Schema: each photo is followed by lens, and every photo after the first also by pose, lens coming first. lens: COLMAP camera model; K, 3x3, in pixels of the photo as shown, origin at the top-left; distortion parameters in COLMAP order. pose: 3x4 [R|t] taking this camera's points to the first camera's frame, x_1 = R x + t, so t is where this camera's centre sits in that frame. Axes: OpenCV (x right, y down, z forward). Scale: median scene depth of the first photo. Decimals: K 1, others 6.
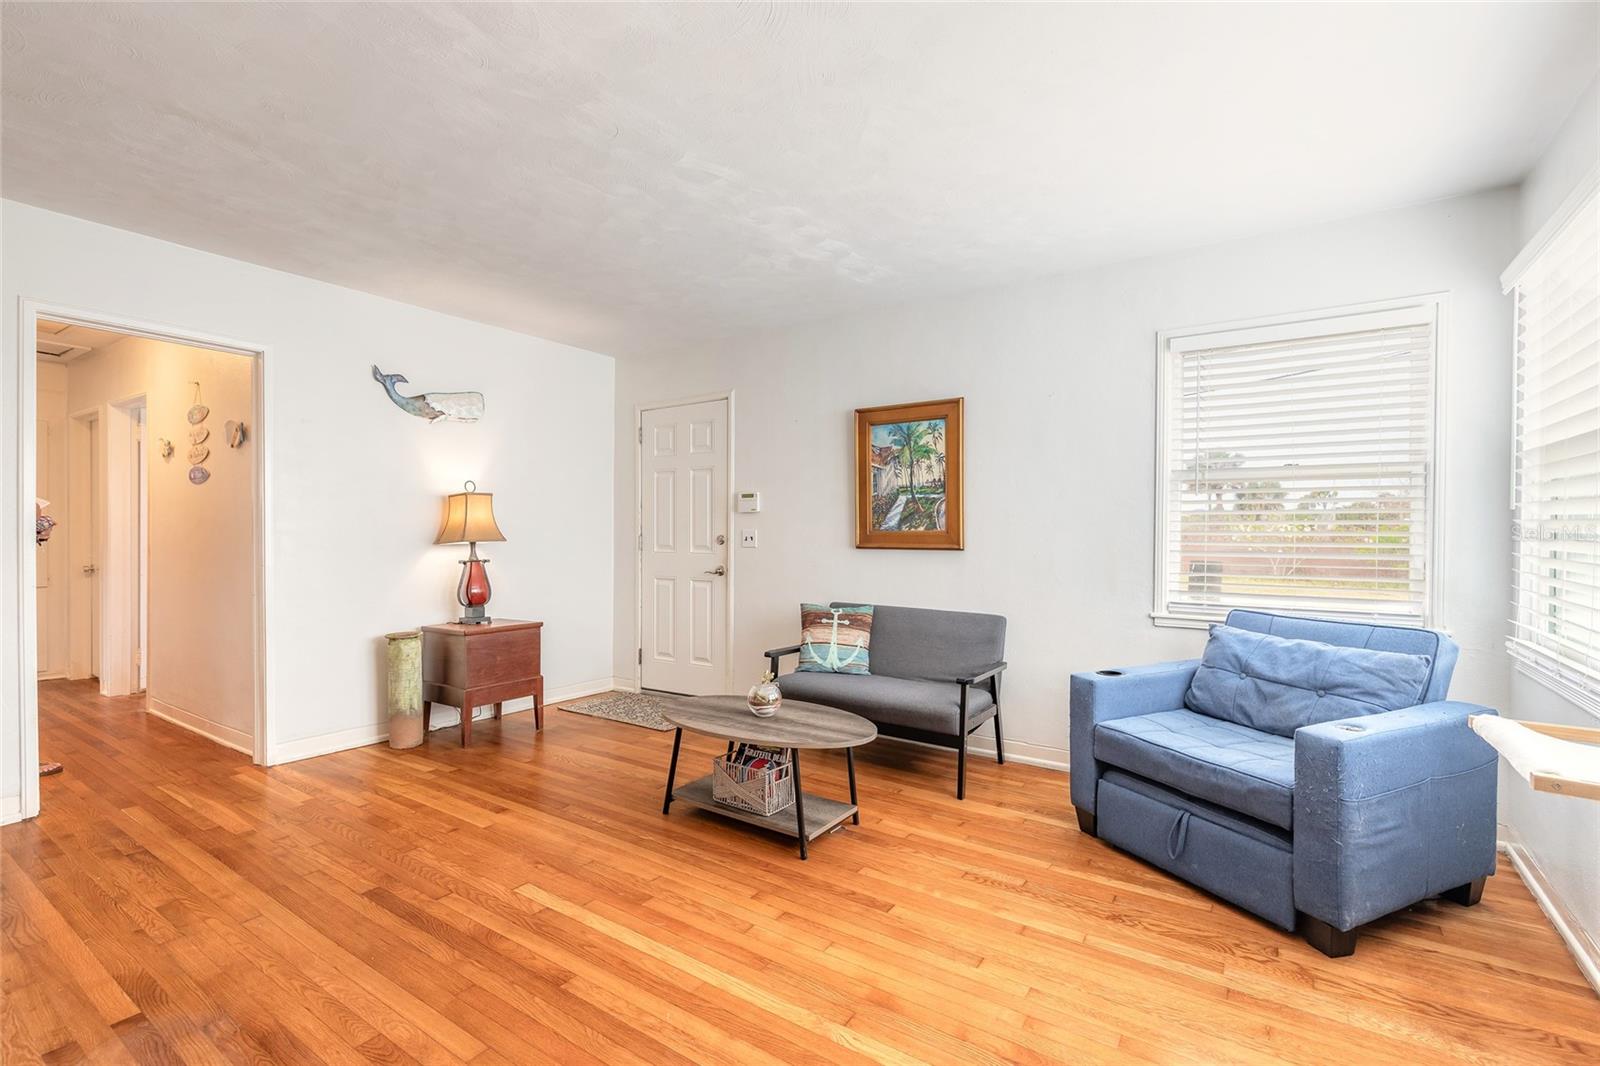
lens RADIAL K [[724.3, 0, 795.6], [0, 724.3, 536.9], [0, 0, 1]] dist [0.012014, -0.001132]
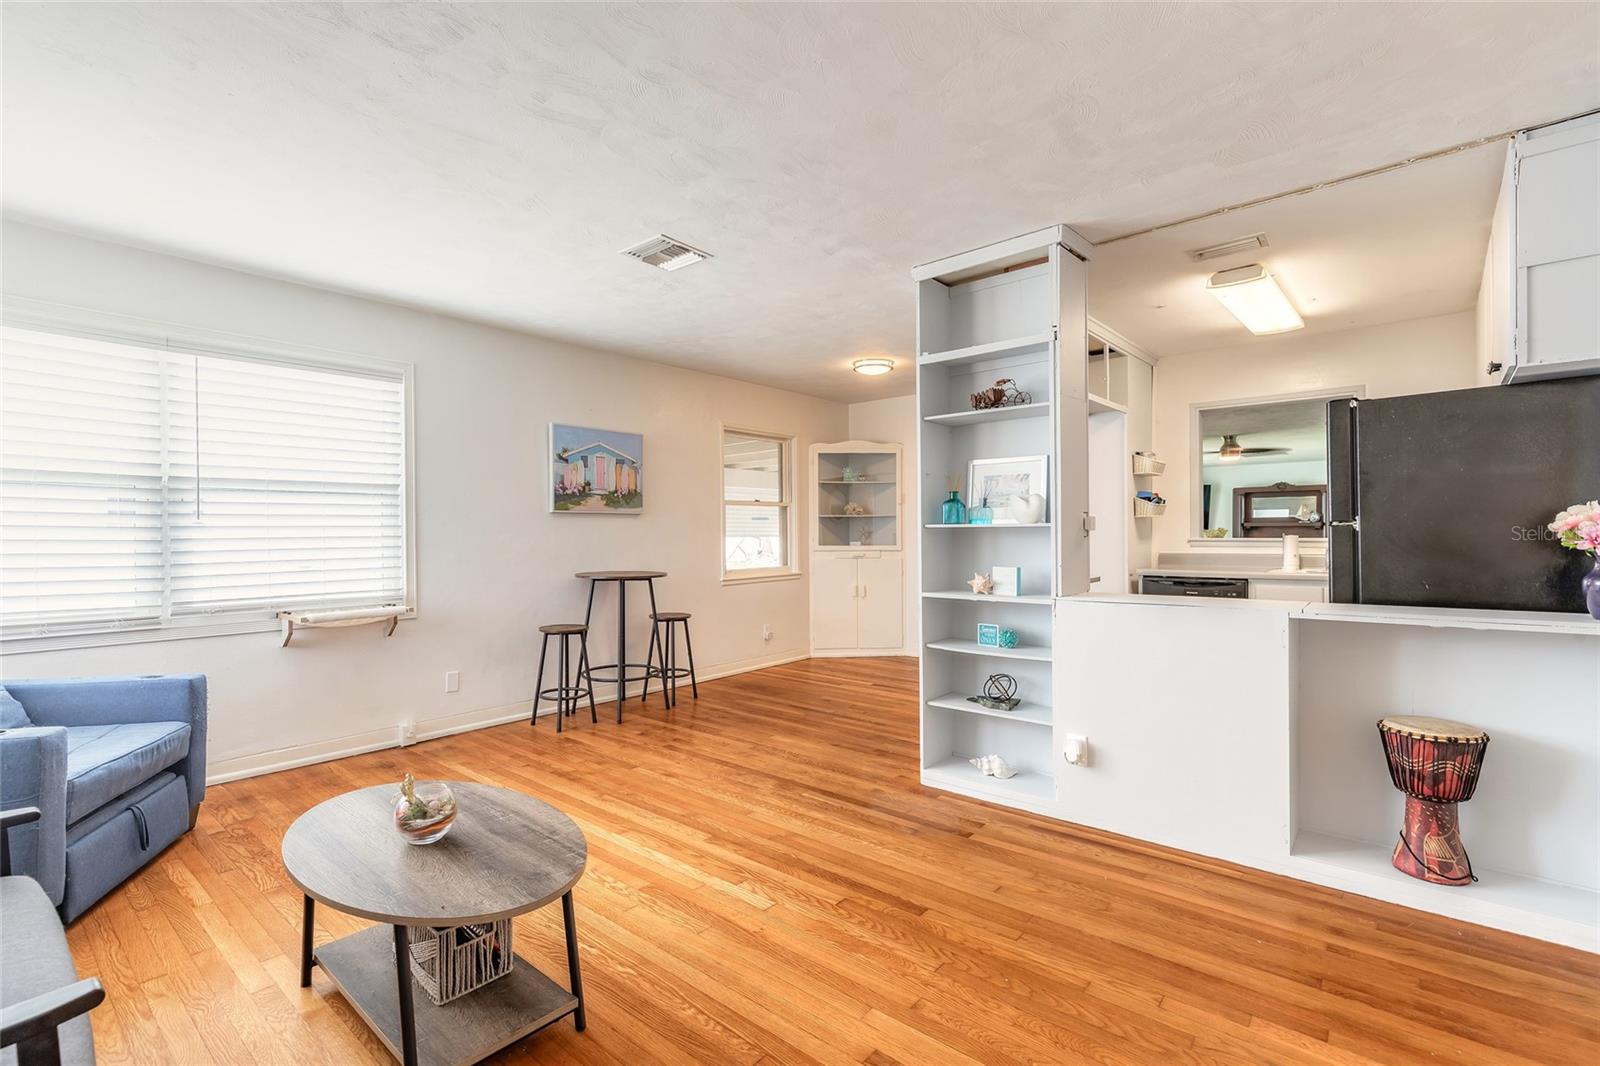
lens RADIAL K [[724.3, 0, 795.6], [0, 724.3, 536.9], [0, 0, 1]] dist [0.012014, -0.001132]
pose [[-0.994168, -0.001583, 0.107828, -0.517590], [-0.000690, 0.999965, 0.008311, -0.013924], [-0.107837, 0.008188, -0.994135, 1.958029]]
